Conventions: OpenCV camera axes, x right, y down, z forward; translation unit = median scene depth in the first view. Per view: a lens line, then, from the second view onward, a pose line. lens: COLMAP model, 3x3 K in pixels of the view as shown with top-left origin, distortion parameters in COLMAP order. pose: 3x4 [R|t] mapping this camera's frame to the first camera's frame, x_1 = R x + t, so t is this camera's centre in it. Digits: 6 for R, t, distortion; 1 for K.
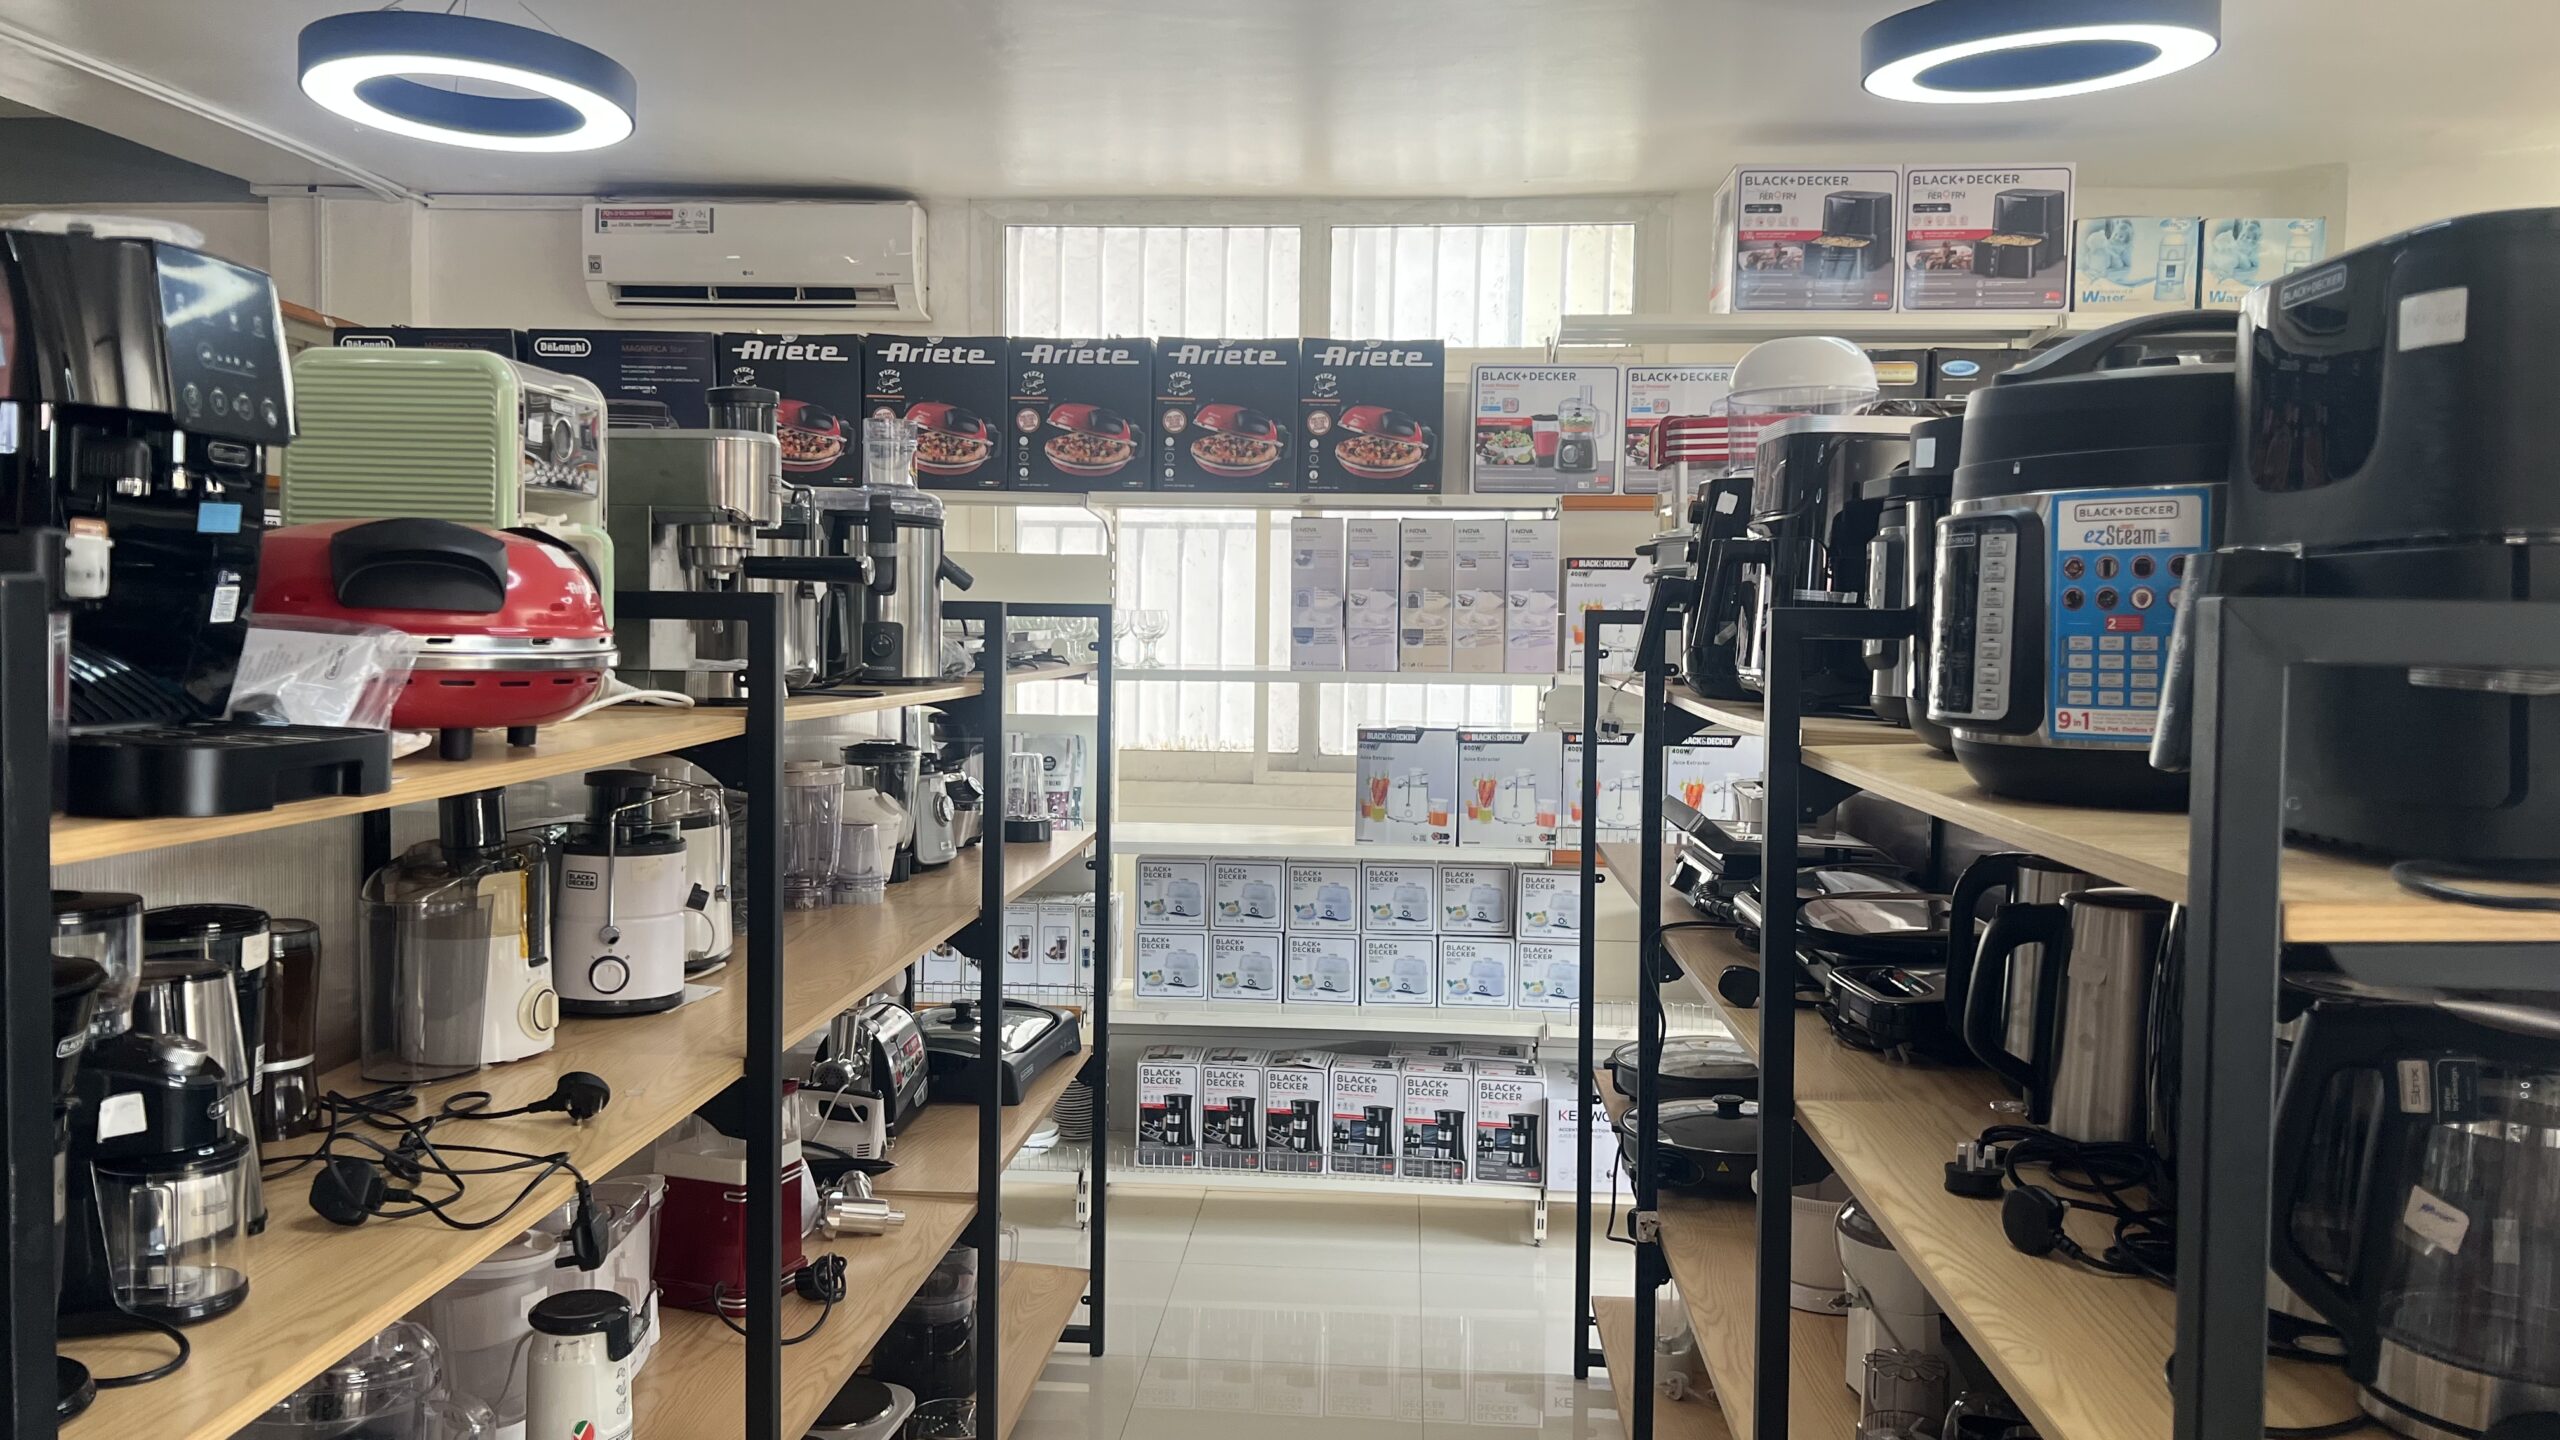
lens RADIAL K [[1916.5, 0, 1280.2], [0, 1916.5, 731.2], [0, 0, 1]] dist [0.066224, -0.074000]
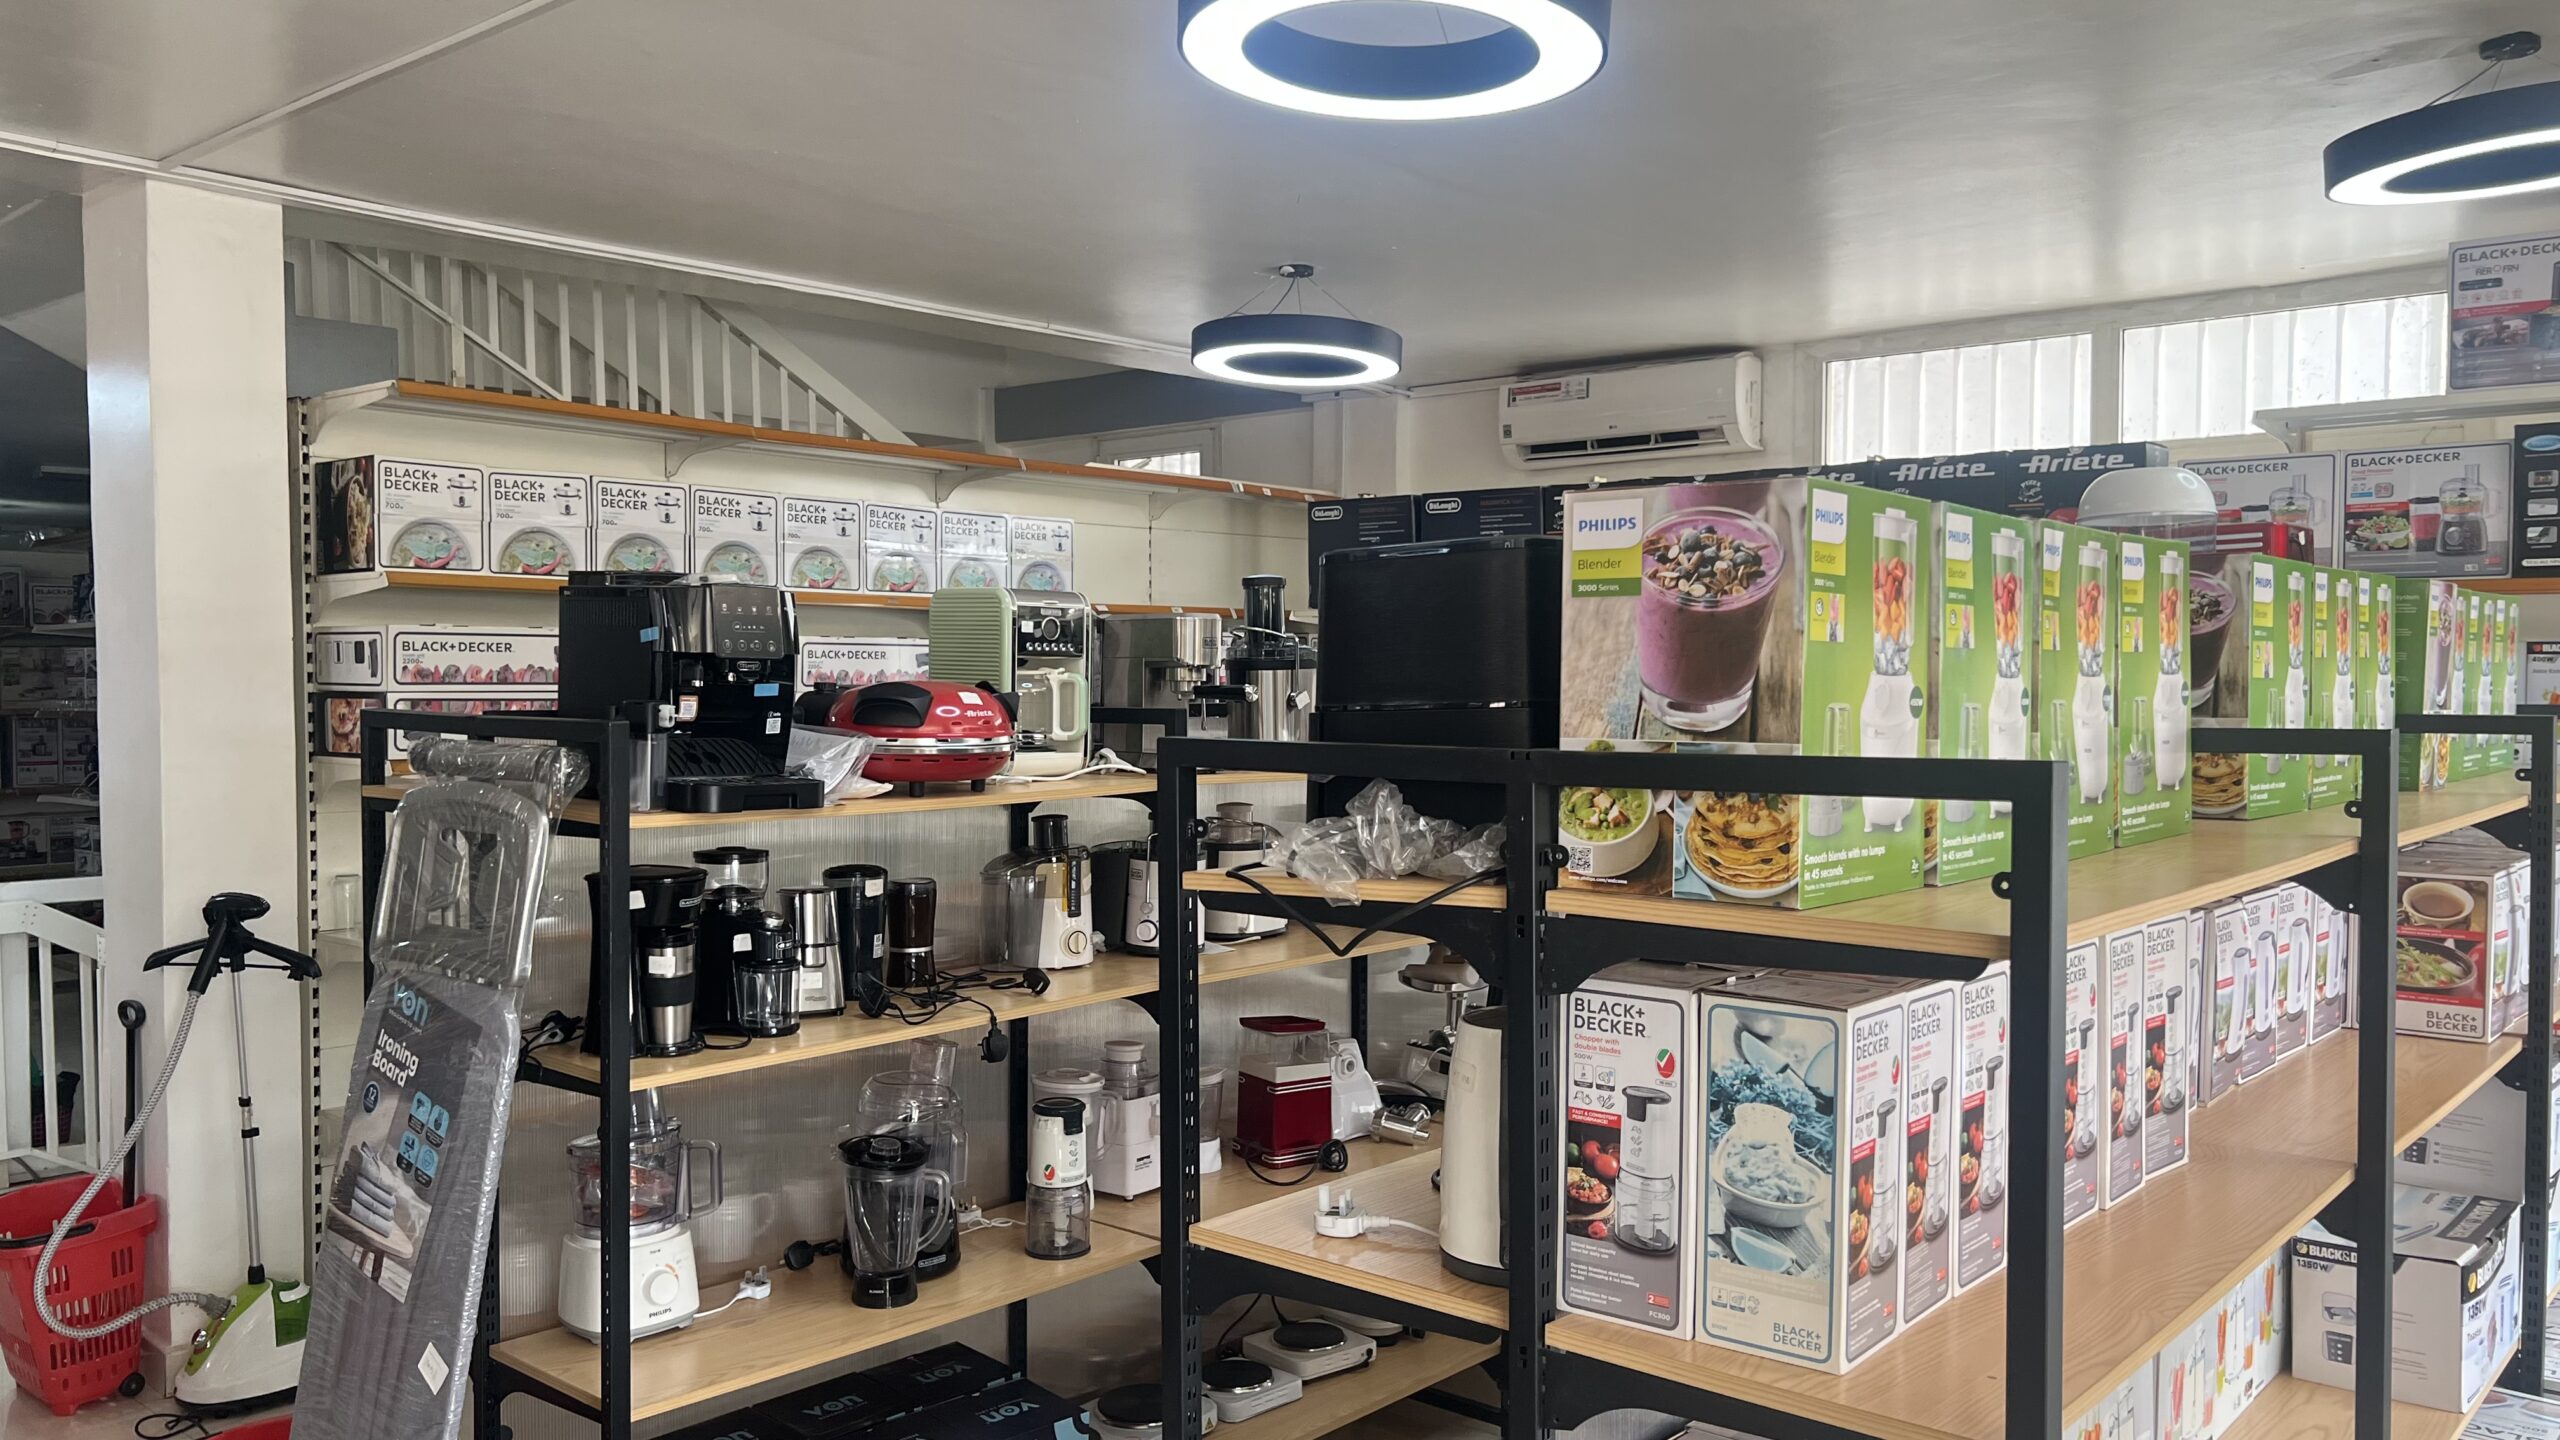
lens RADIAL K [[1916.5, 0, 1280.2], [0, 1916.5, 731.2], [0, 0, 1]] dist [0.066224, -0.074000]
pose [[0.807611, 0.004600, -0.589698, 0.255172], [-0.027153, 0.999199, -0.029394, -0.001351], [0.589091, 0.039751, 0.807089, -0.099294]]
